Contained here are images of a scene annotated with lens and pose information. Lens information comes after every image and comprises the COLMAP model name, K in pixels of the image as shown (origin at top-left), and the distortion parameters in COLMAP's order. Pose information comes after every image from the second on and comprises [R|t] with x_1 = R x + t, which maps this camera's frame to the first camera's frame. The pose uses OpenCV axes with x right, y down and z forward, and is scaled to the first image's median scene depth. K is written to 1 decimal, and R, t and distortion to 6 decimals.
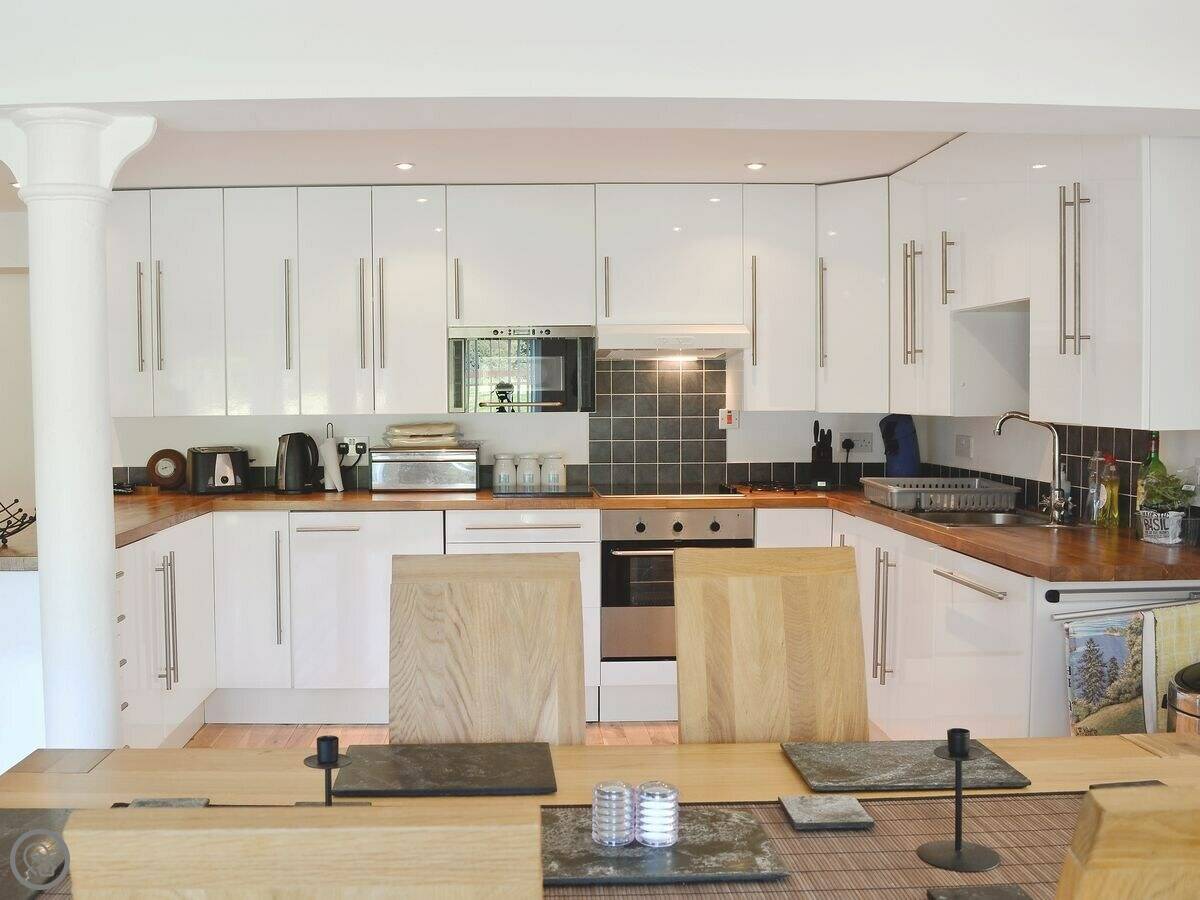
lens RADIAL K [[1209.5, 0, 529.6], [0, 1209.5, 447.7], [0, 0, 1]] dist [-0.094762, 0.032407]
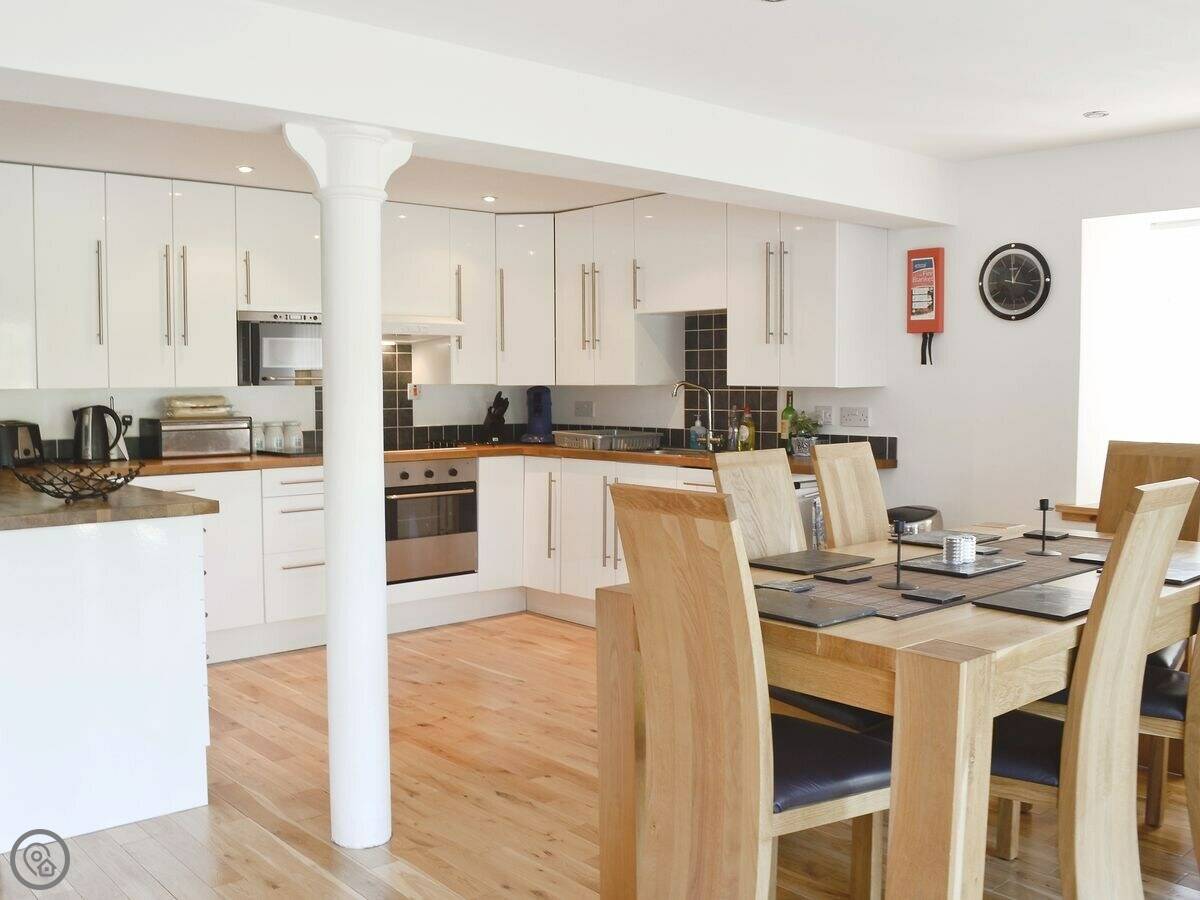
lens RADIAL K [[1209.5, 0, 529.6], [0, 1209.5, 447.7], [0, 0, 1]] dist [-0.094762, 0.032407]
pose [[0.762459, -0.031679, 0.646260, -0.596719], [0.029505, 0.999464, 0.014182, 0.021669], [-0.646363, 0.008254, 0.762986, -0.042717]]
